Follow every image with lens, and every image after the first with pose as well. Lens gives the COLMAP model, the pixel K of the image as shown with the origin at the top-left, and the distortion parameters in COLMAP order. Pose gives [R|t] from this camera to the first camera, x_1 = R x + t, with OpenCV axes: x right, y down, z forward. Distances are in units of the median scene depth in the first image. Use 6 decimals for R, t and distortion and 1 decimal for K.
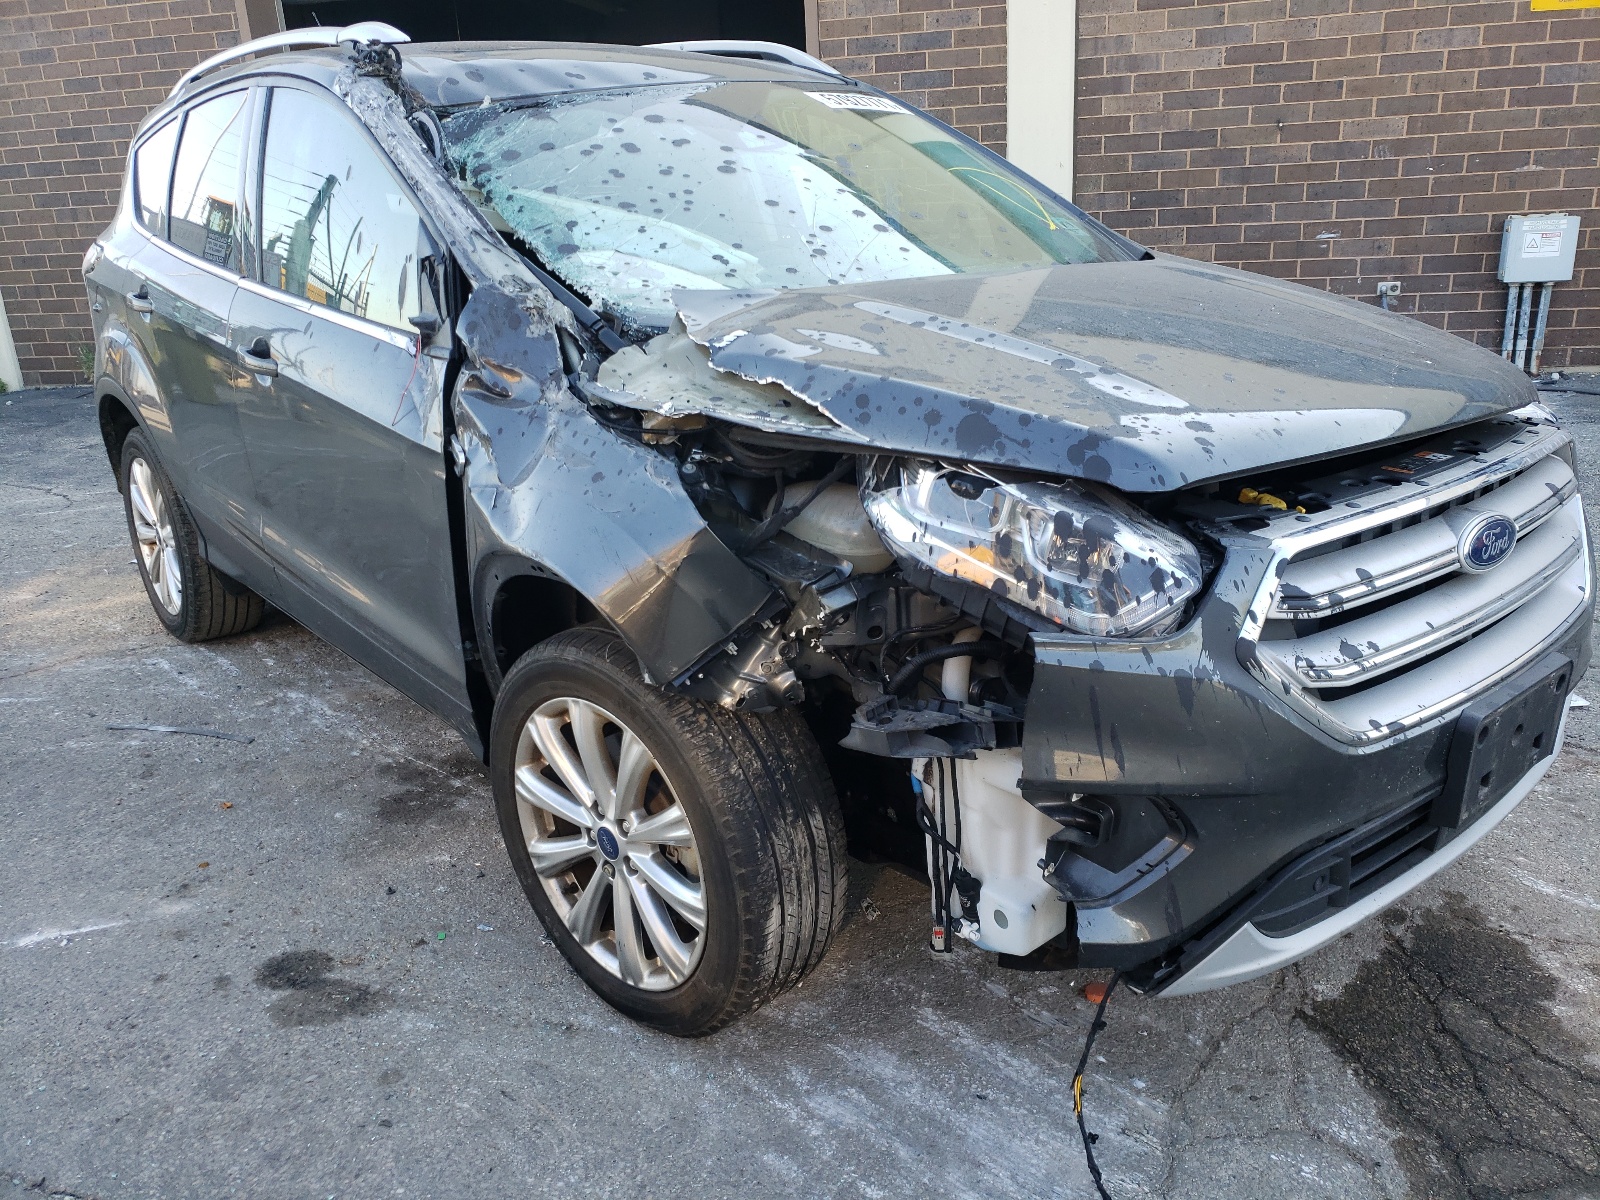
lens RADIAL K [[1224.2, 0, 804.9], [0, 1224.2, 610.8], [0, 0, 1]] dist [0.028531, -0.005751]
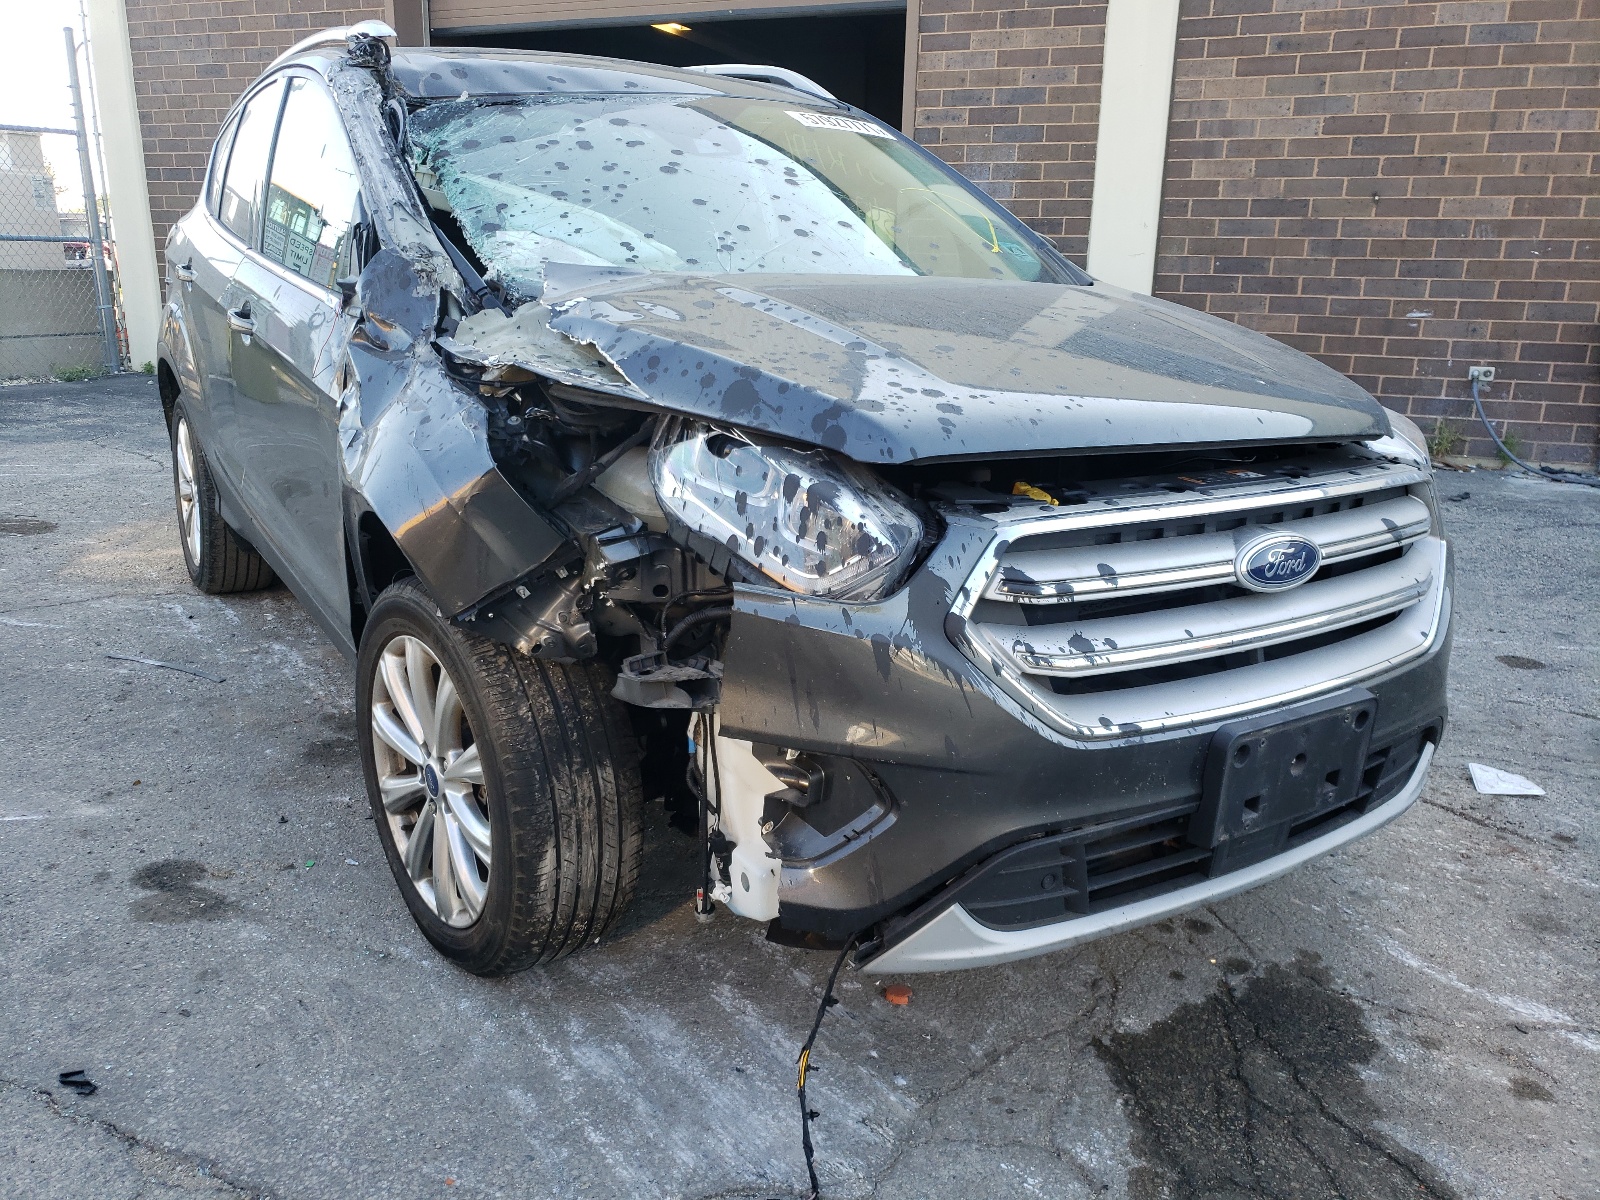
lens RADIAL K [[1224.2, 0, 776.6], [0, 1224.2, 609.2], [0, 0, 1]] dist [0.028531, -0.005751]
pose [[0.987447, 0.103070, -0.119690, 0.240302], [-0.108205, 0.993432, -0.037206, 0.052138], [0.115069, 0.049690, 0.992114, -0.011385]]
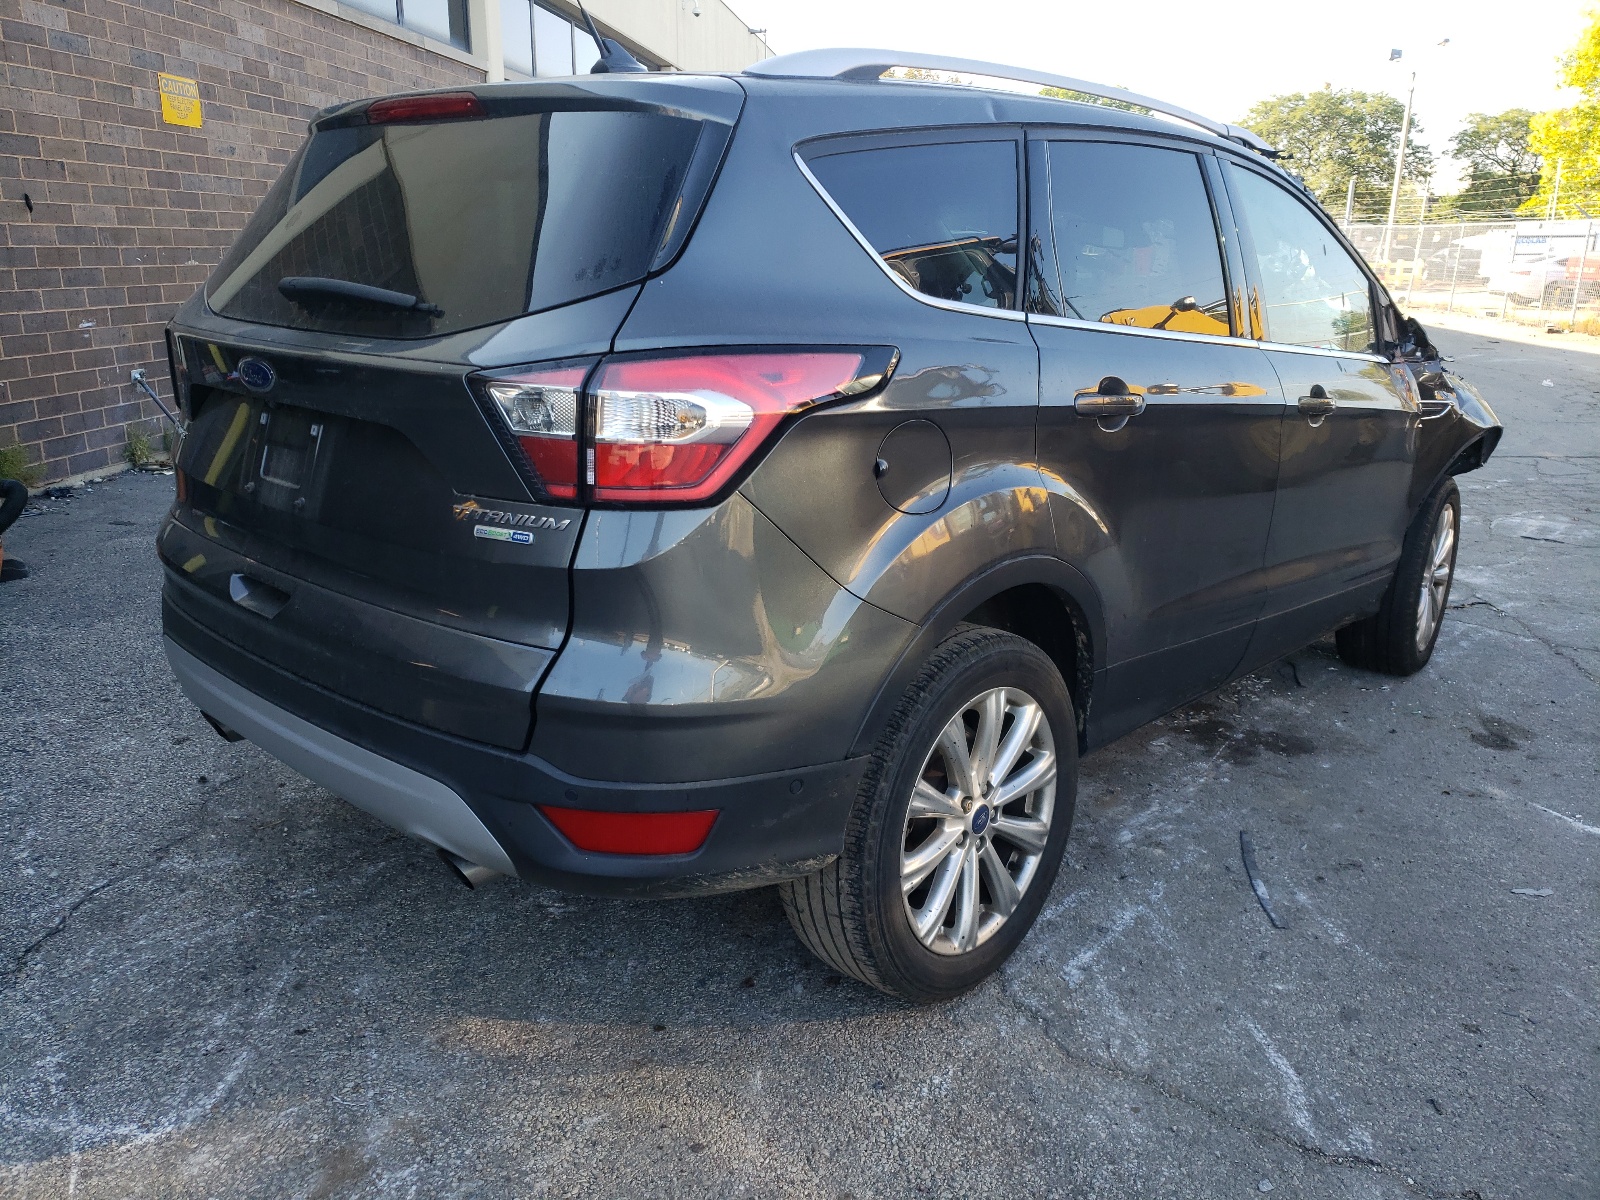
lens RADIAL K [[1224.2, 0, 798.1], [0, 1224.2, 597.3], [0, 0, 1]] dist [0.028531, -0.005751]
pose [[-0.116449, -0.230739, 0.966022, -2.084475], [0.315091, 0.913813, 0.256251, -0.661740], [-0.941890, 0.334225, -0.033709, 2.116080]]
